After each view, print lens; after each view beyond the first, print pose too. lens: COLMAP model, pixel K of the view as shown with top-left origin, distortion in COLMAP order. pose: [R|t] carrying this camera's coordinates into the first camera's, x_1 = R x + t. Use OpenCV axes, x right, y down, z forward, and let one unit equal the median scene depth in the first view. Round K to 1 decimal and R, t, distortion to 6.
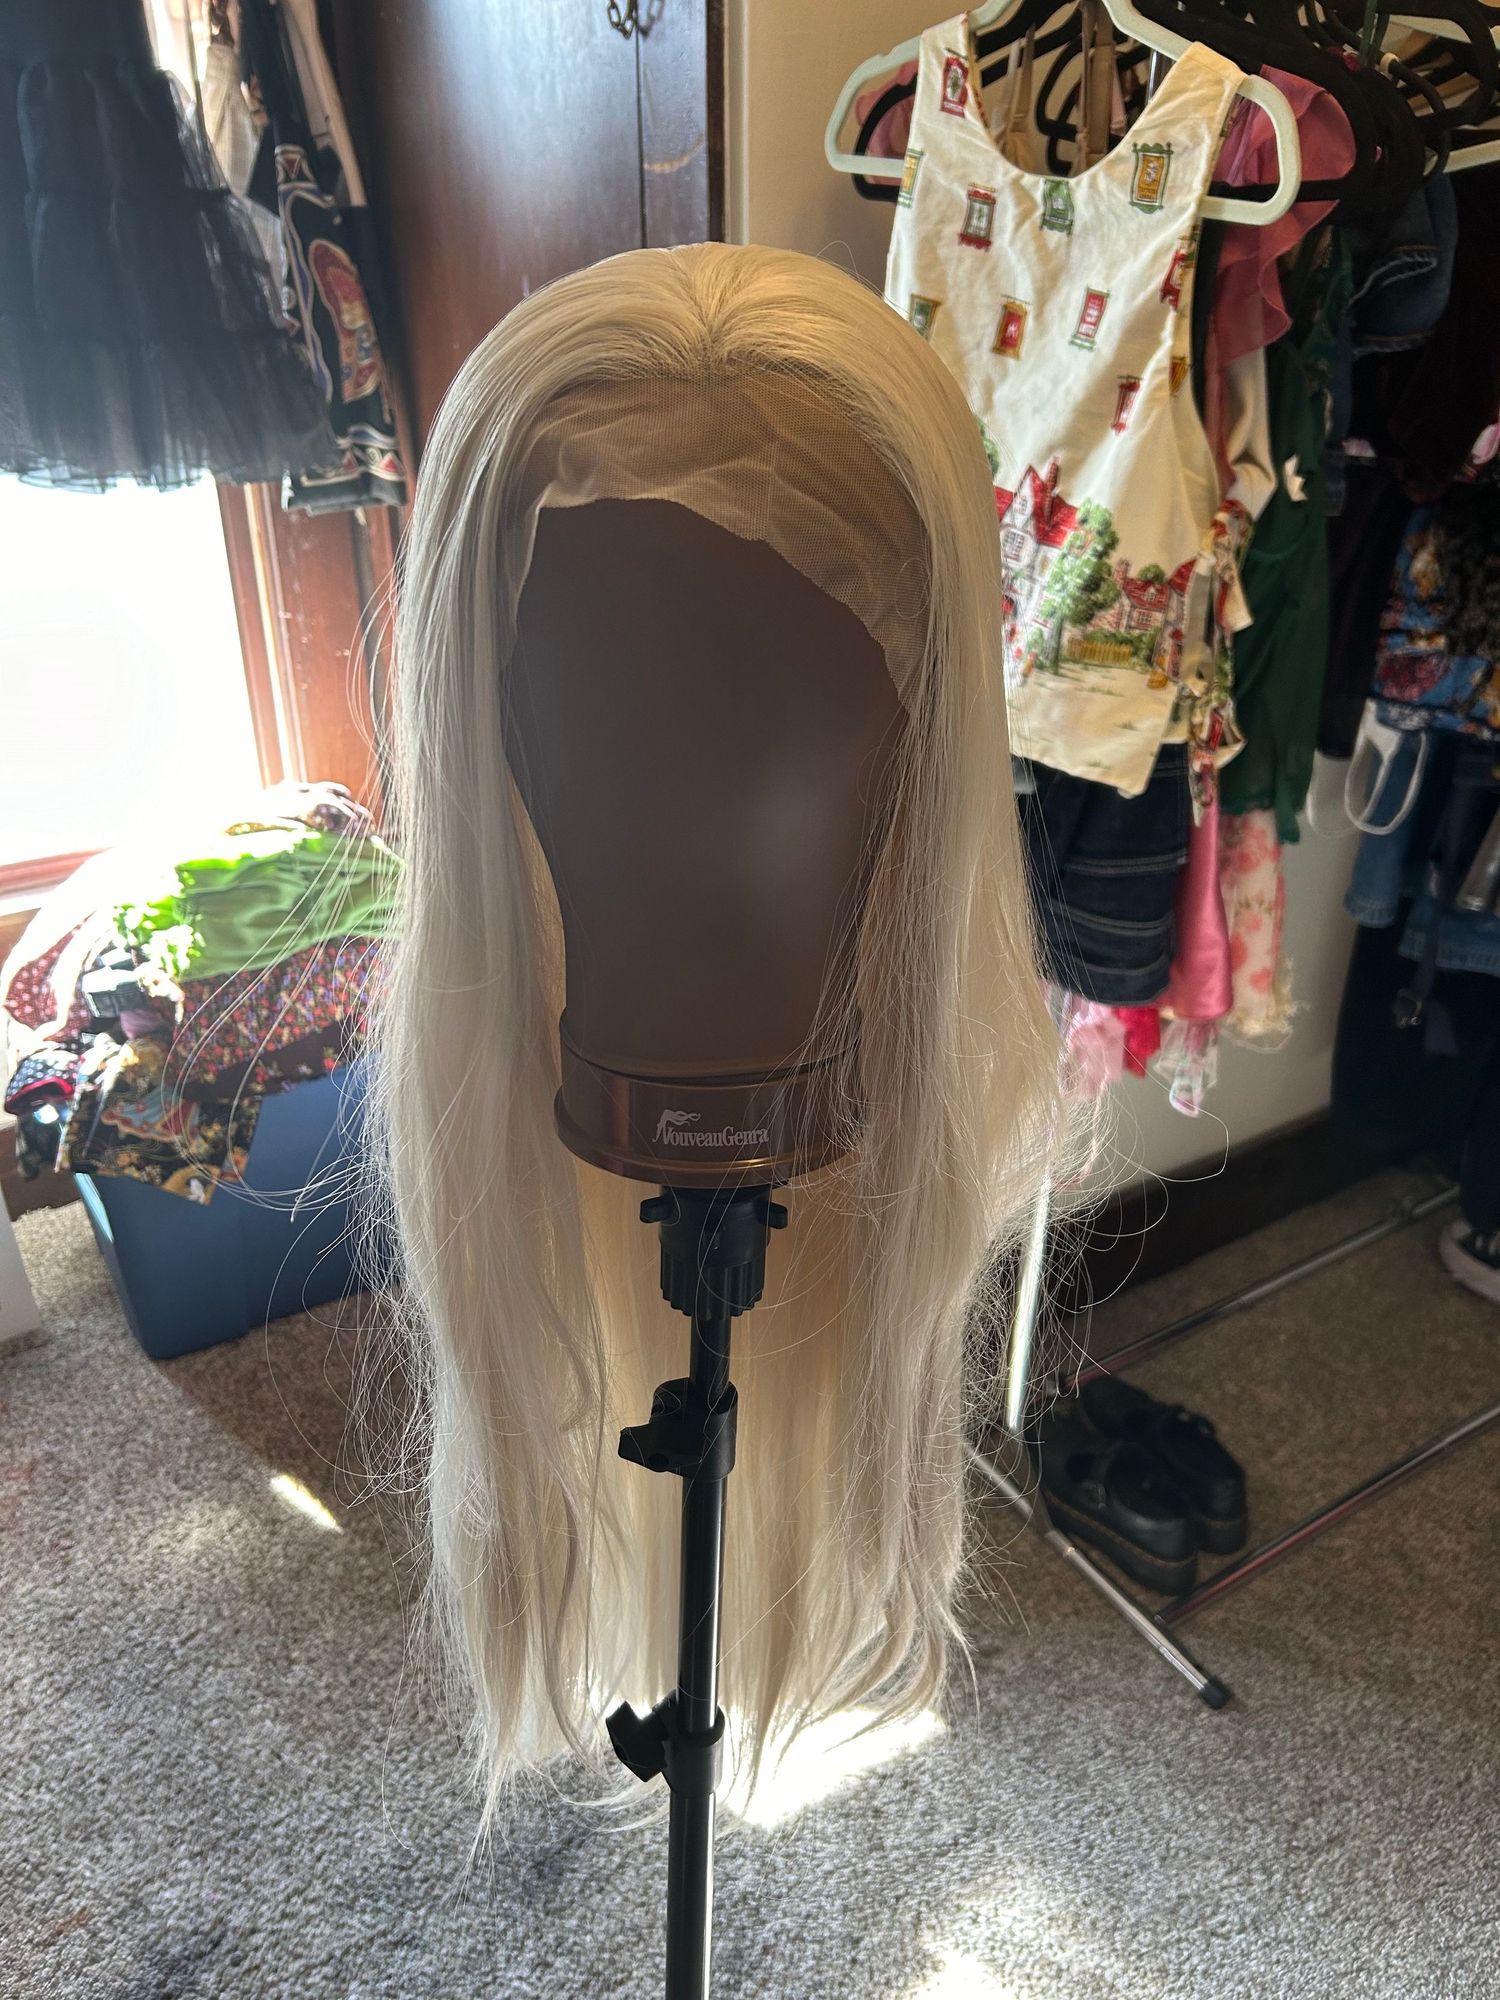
lens RADIAL K [[1557.5, 0, 756.3], [0, 1557.5, 994.4], [0, 0, 1]] dist [0.025496, -0.003189]
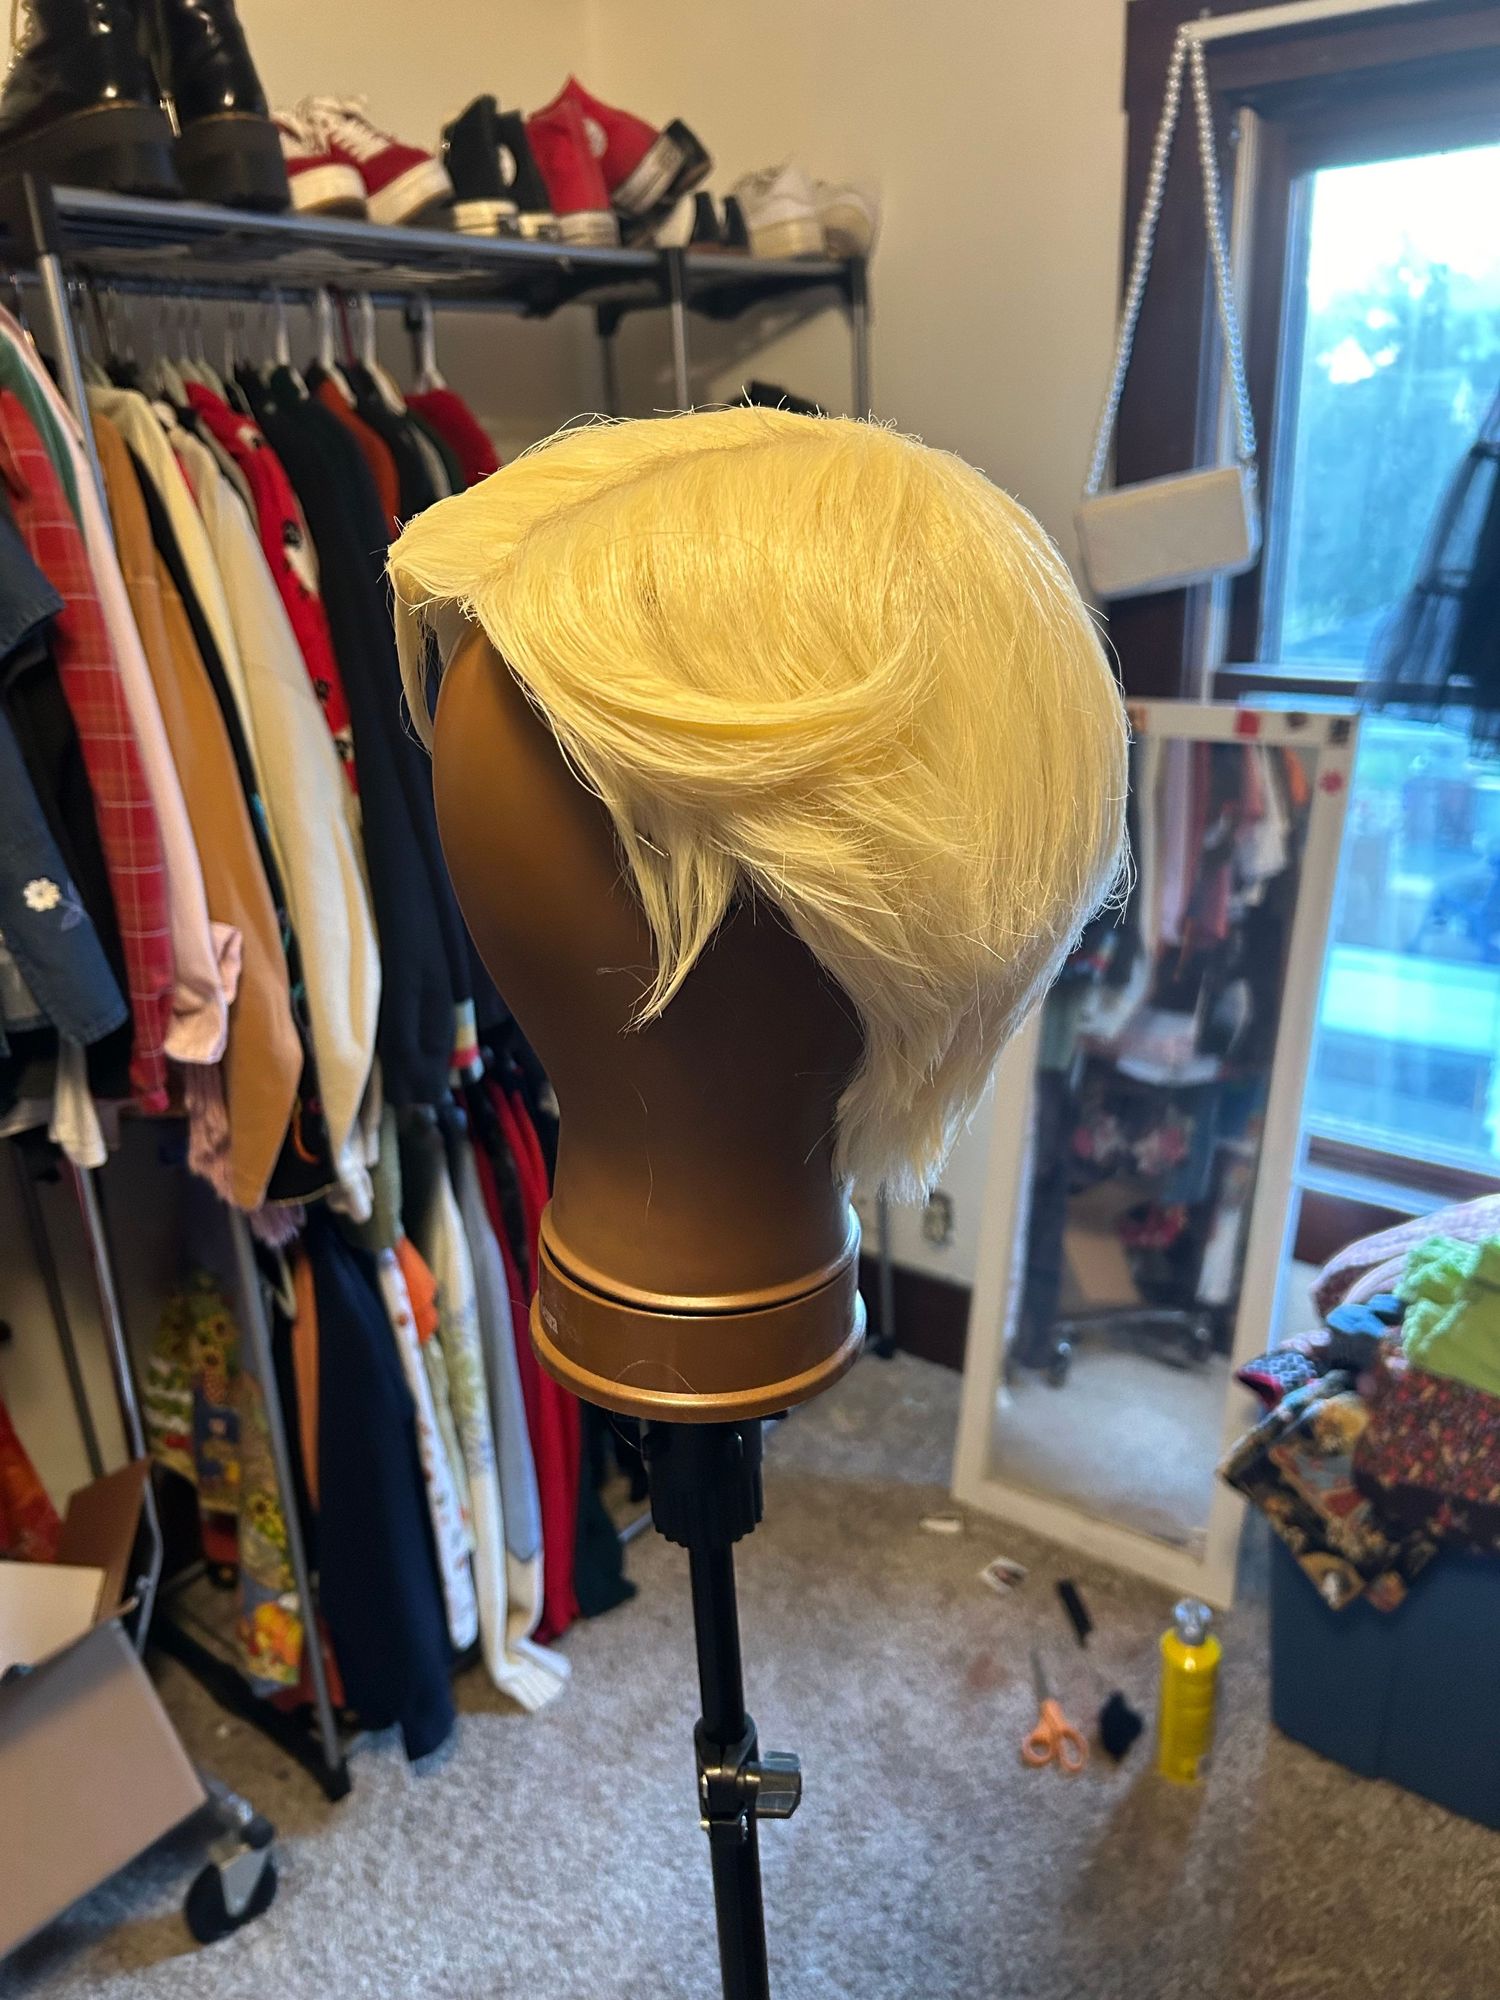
lens RADIAL K [[1549.4, 0, 760.9], [0, 1549.4, 993.1], [0, 0, 1]] dist [0.054277, -0.057702]
pose [[0.345347, 0.296994, -0.890242, 0.247784], [-0.409748, 0.901130, 0.141674, -0.198779], [0.844299, 0.315848, 0.432895, 0.323130]]
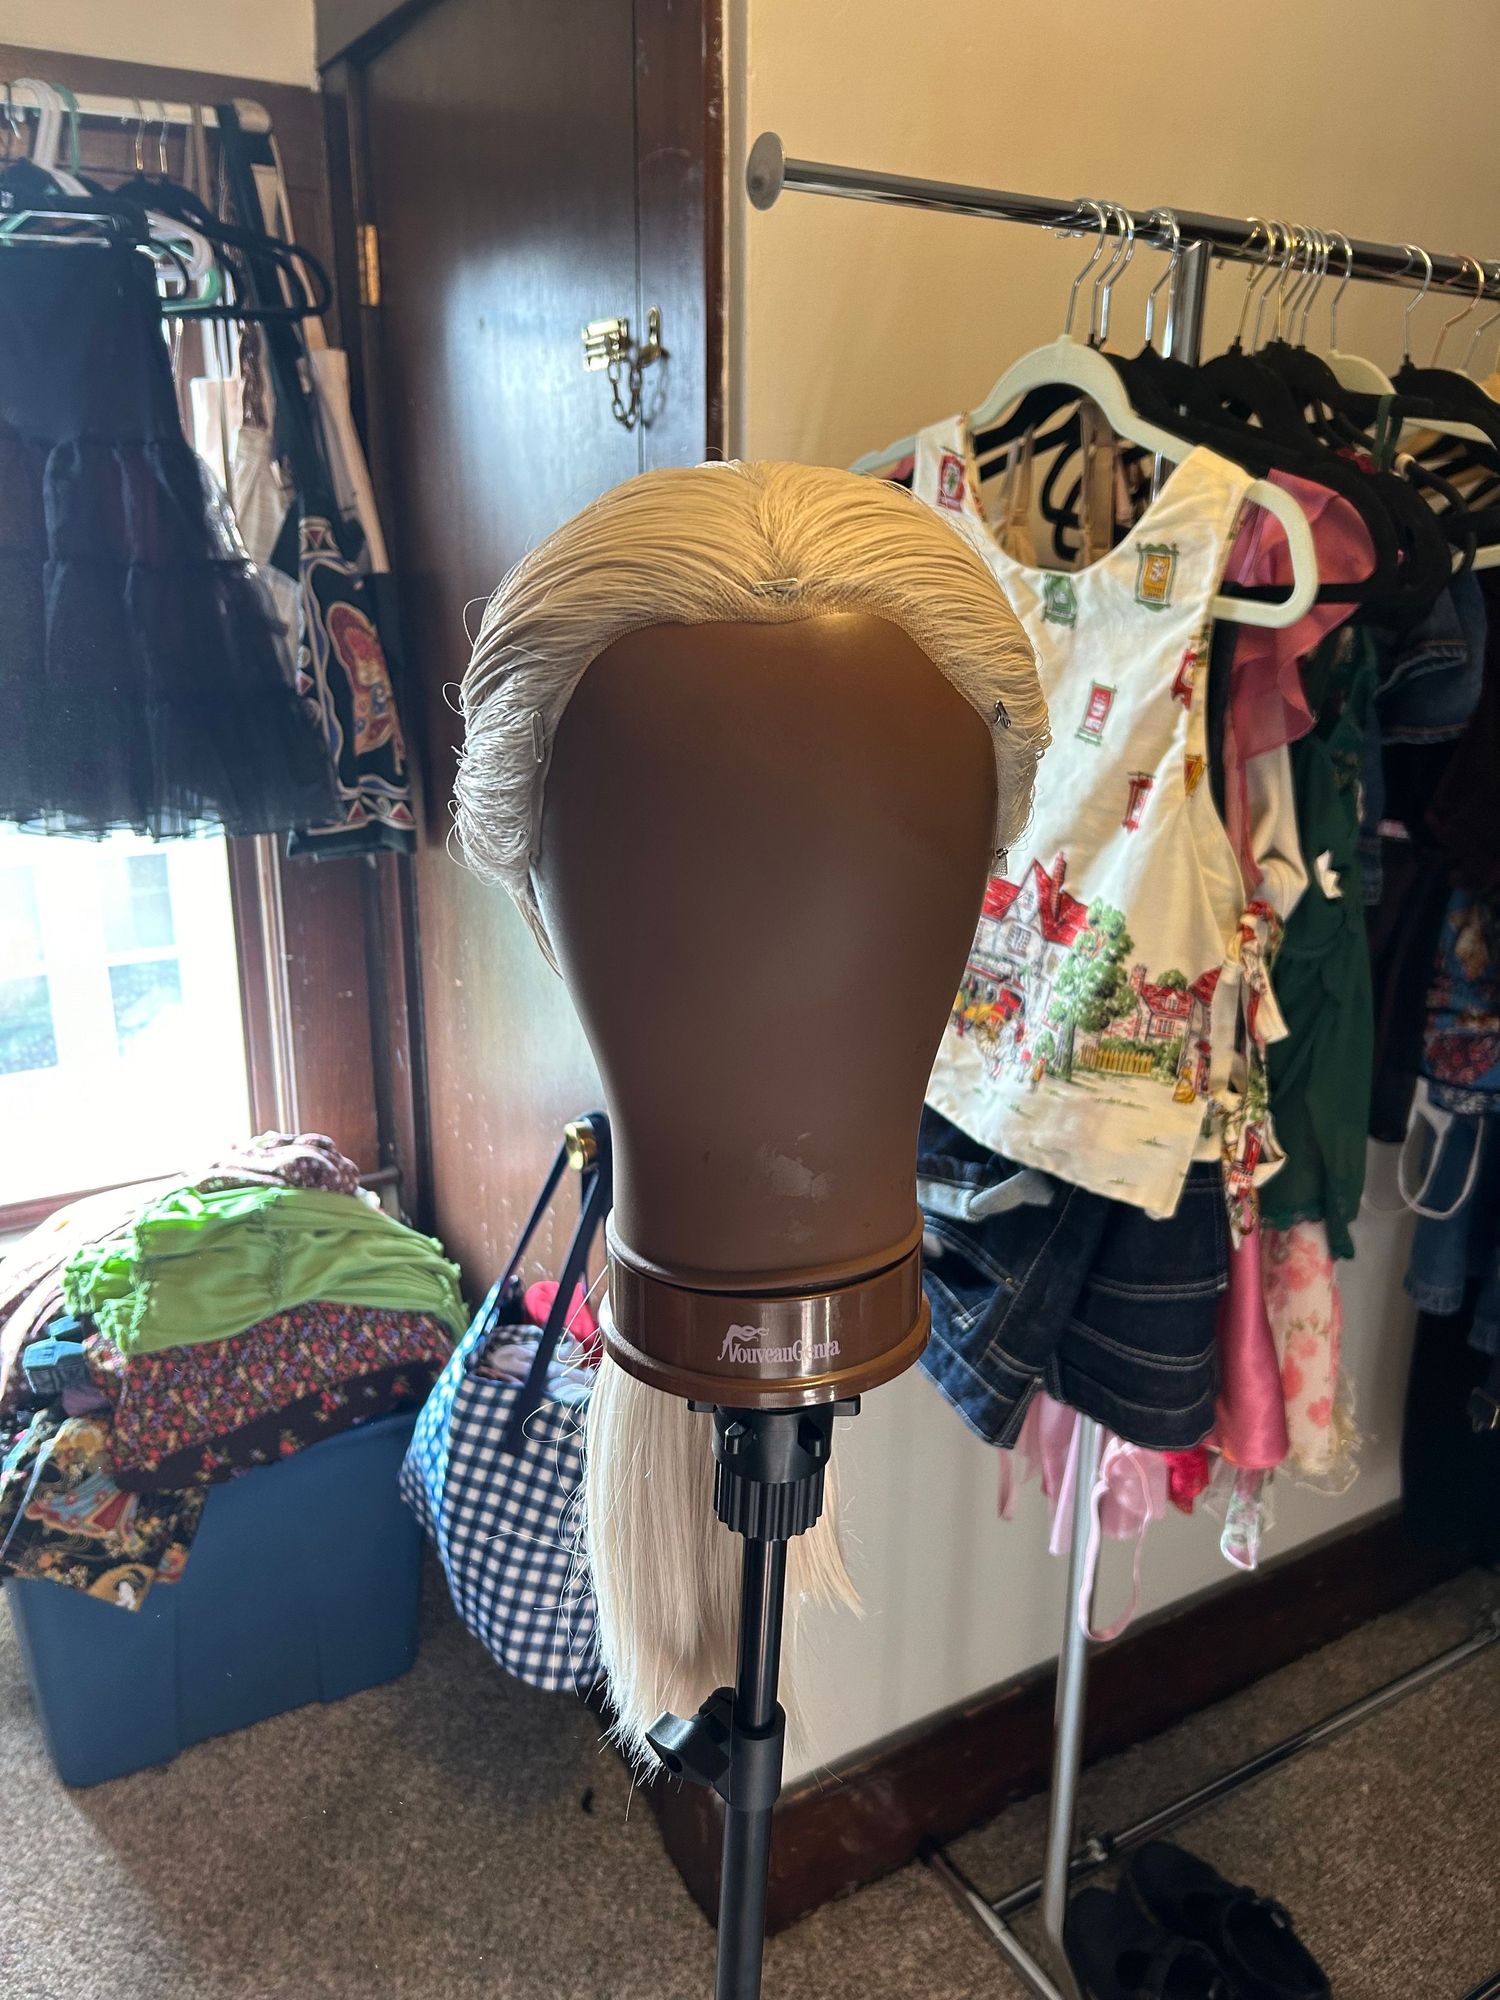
lens RADIAL K [[1549.4, 0, 760.9], [0, 1549.4, 993.1], [0, 0, 1]] dist [0.054277, -0.057702]
pose [[0.999604, 0.013056, -0.024928, 0.026833], [-0.017487, 0.982247, -0.186774, -0.063044], [0.022047, 0.187136, 0.982087, 0.081339]]
